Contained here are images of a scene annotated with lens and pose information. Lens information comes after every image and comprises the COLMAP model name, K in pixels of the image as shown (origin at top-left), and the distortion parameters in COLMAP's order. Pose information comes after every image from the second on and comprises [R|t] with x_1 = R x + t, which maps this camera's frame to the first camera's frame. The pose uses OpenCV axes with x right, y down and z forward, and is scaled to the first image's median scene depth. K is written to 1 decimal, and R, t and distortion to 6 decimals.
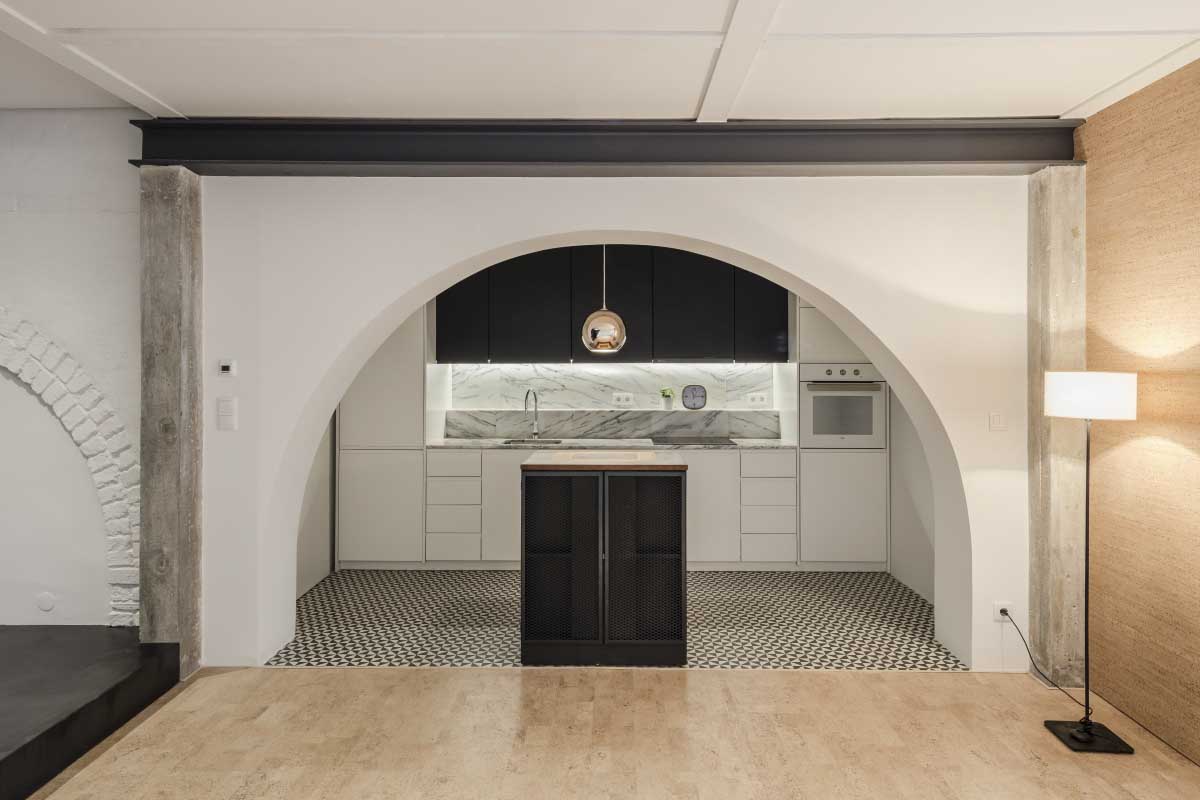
lens RADIAL K [[726.2, 0, 598.9], [0, 726.2, 369.8], [0, 0, 1]] dist [0.005322, -0.000212]
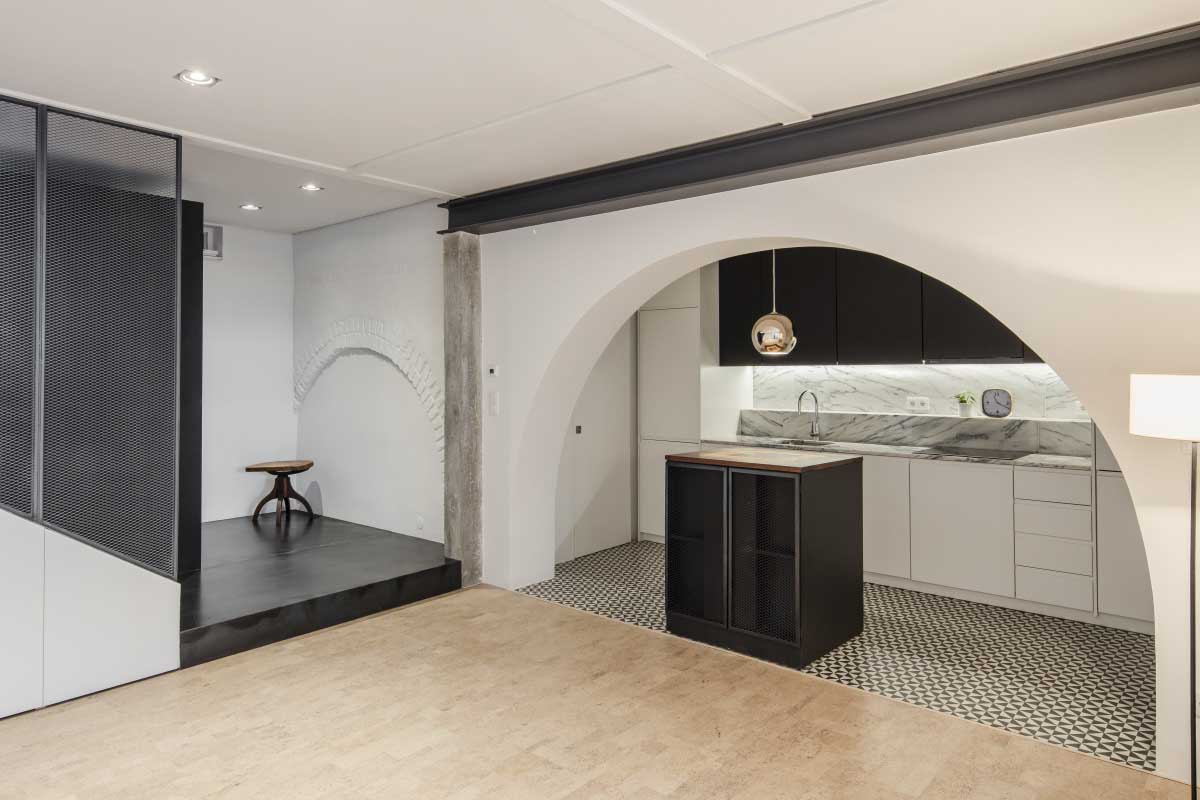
lens RADIAL K [[726.2, 0, 598.9], [0, 726.2, 369.8], [0, 0, 1]] dist [0.005322, -0.000212]
pose [[0.773980, -0.002885, -0.633203, 0.514880], [0.000812, 0.999993, -0.003564, 0.000987], [0.633209, 0.002244, 0.773978, 0.053205]]
